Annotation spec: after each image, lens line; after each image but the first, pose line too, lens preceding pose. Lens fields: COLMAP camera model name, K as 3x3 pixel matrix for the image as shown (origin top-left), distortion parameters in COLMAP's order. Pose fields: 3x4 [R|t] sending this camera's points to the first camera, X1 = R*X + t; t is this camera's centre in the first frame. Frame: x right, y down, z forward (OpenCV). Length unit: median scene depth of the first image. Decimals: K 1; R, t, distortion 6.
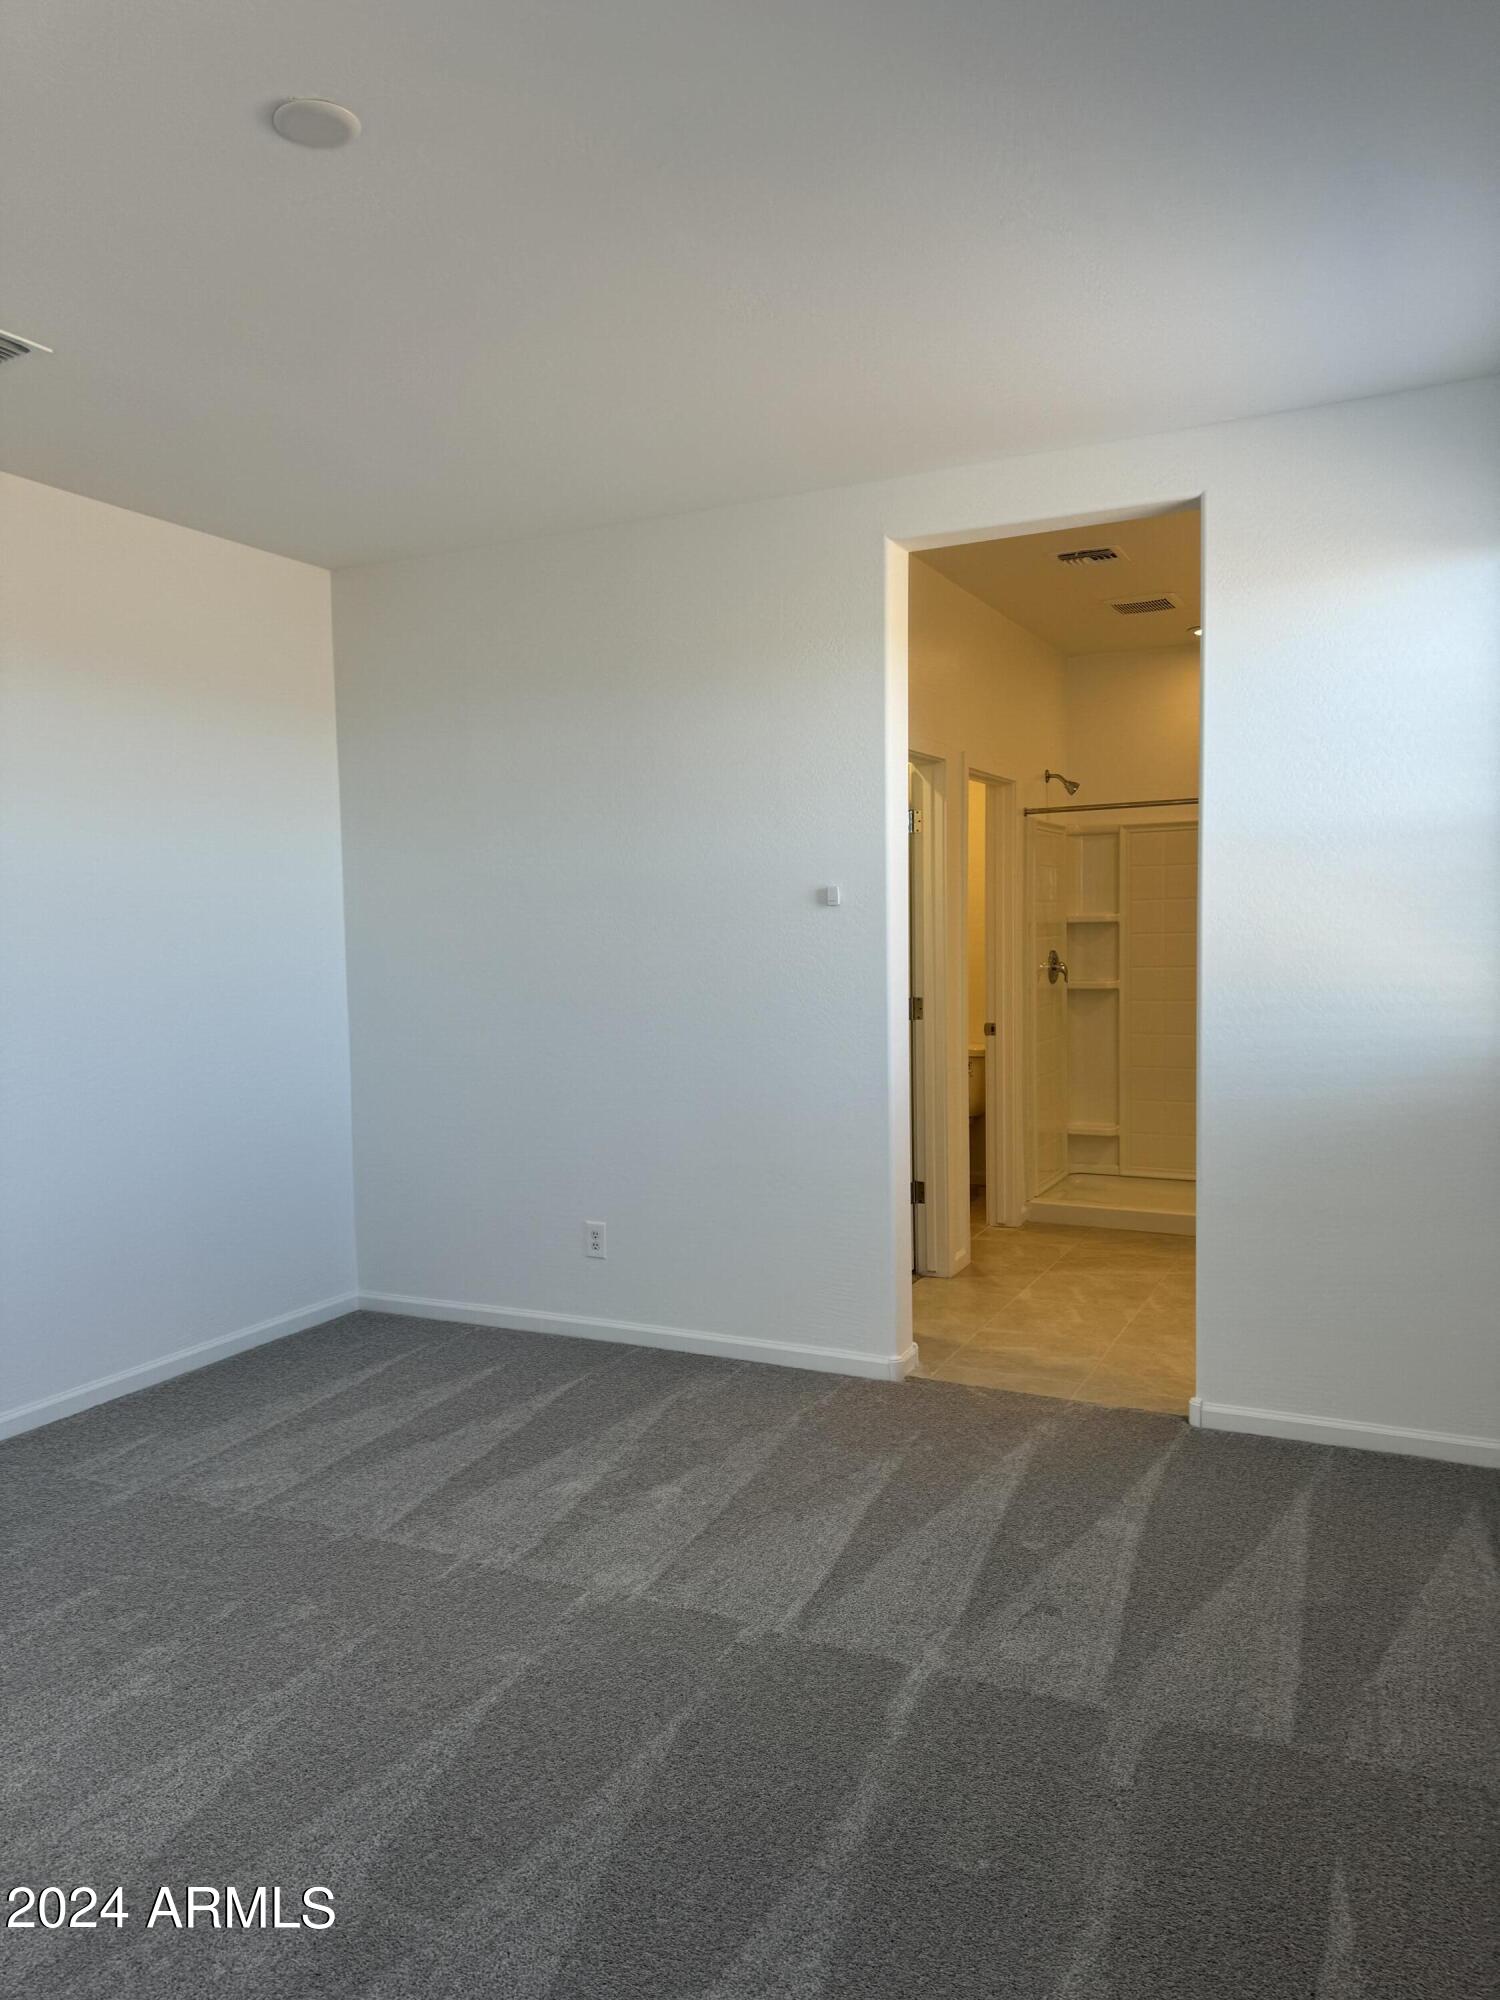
lens RADIAL K [[1413.0, 0, 750.0], [0, 1413.0, 1000.0], [0, 0, 1]] dist [0.042429, -0.045854]
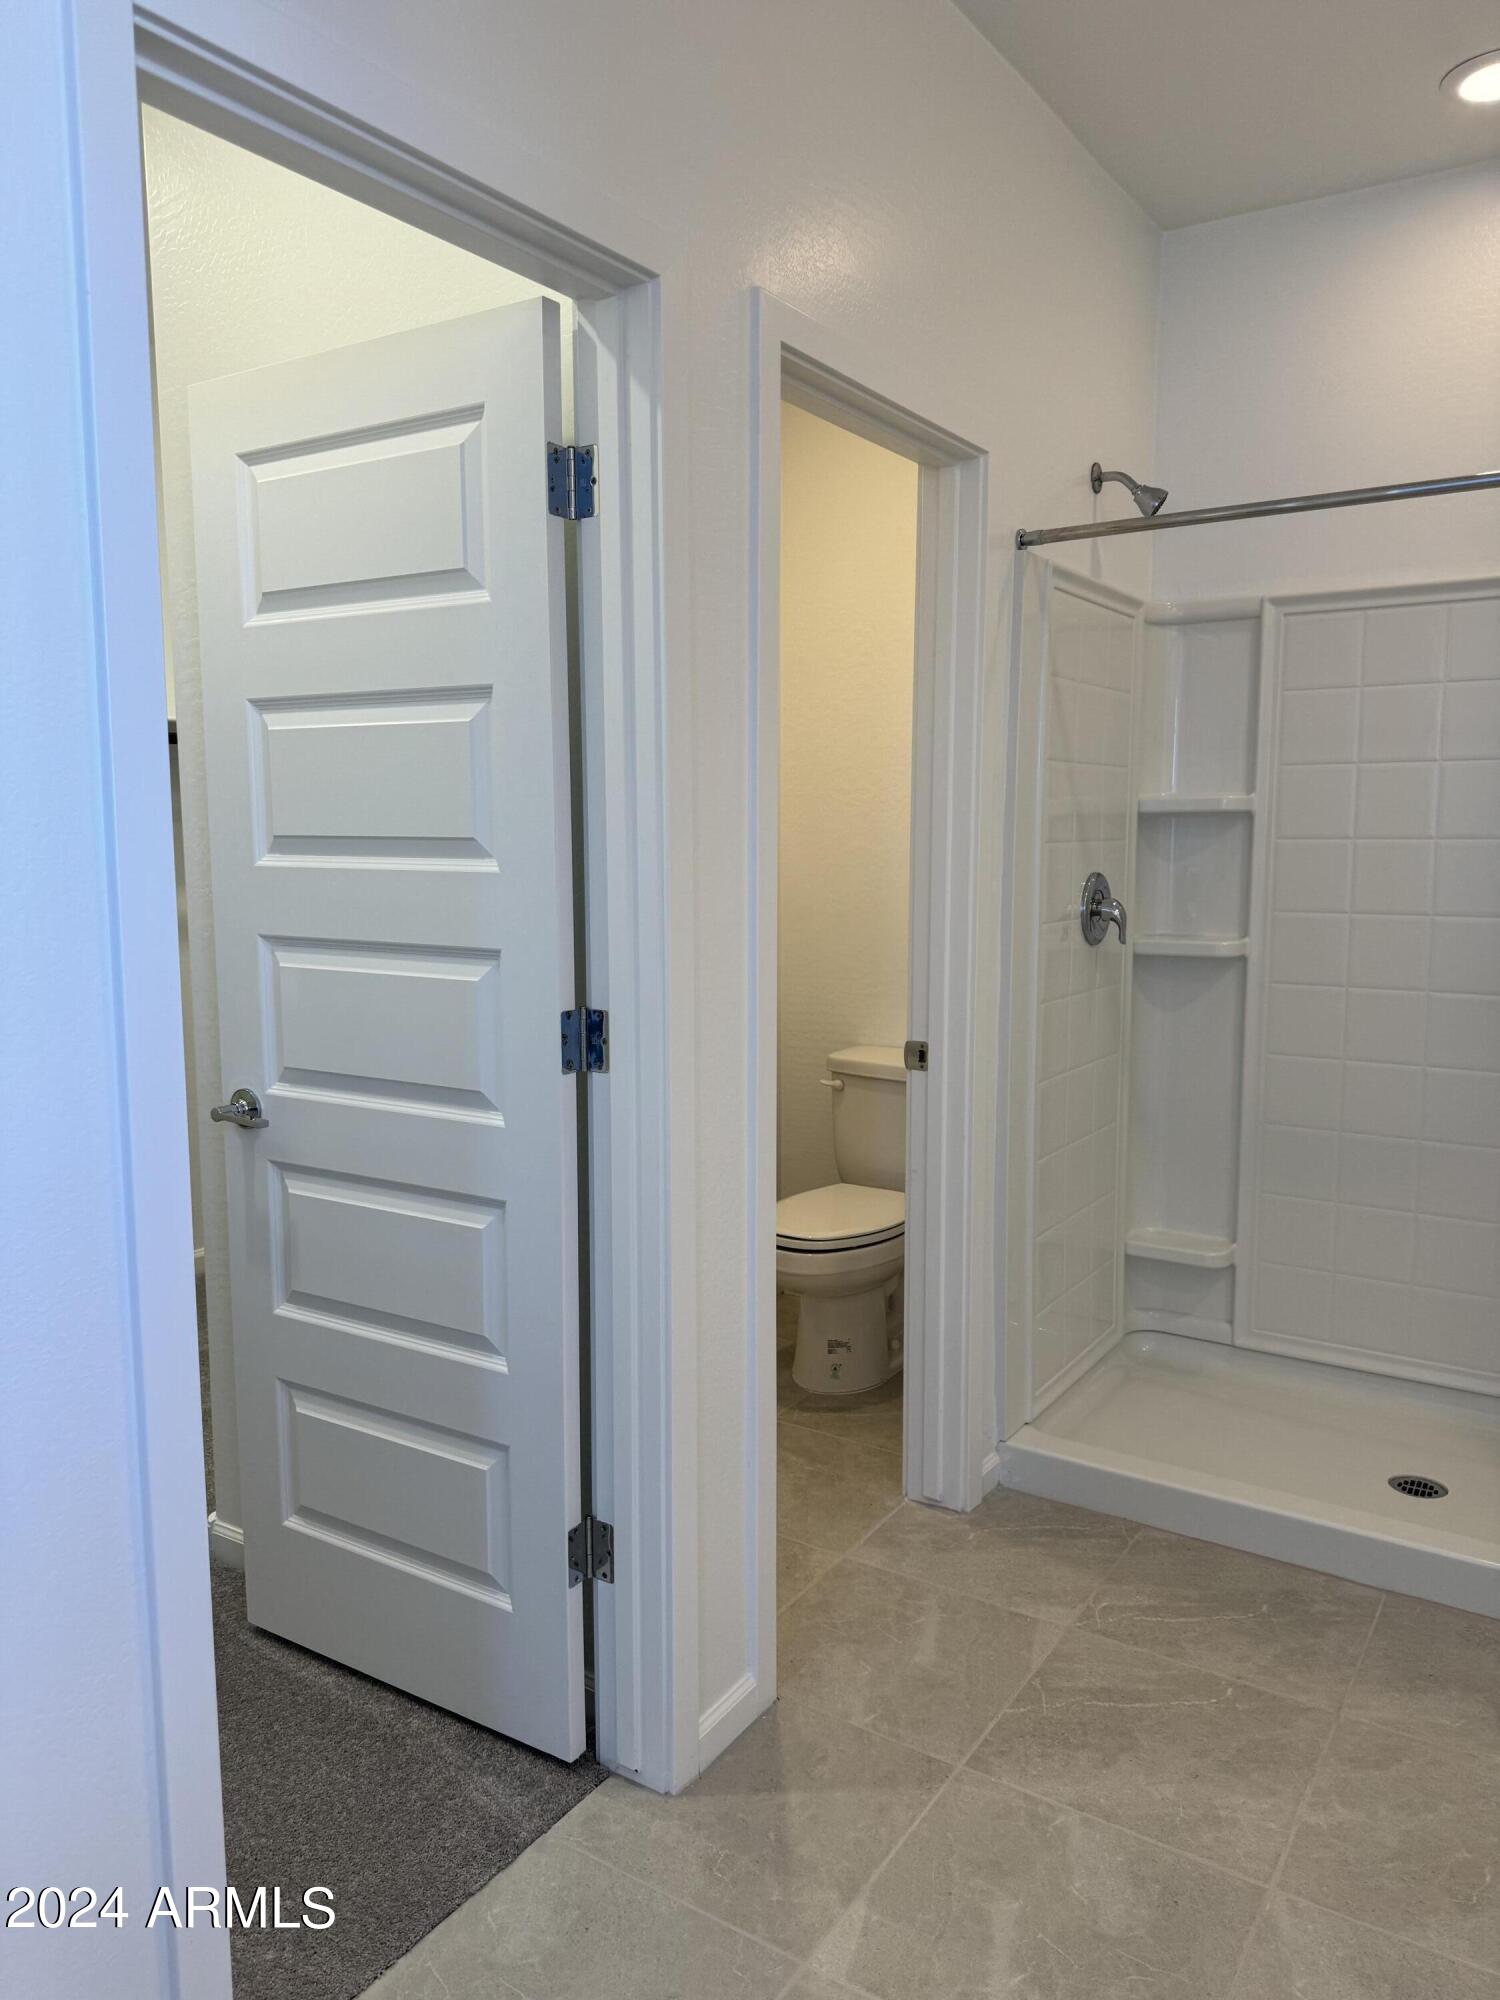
lens RADIAL K [[1435.9, 0, 750.0], [0, 1435.9, 1000.0], [0, 0, 1]] dist [0.003712, -0.001756]
pose [[0.992681, 0.029082, -0.117216, 0.159774], [-0.021486, 0.997618, 0.065549, -0.022069], [0.118843, -0.062551, 0.990941, 0.531531]]
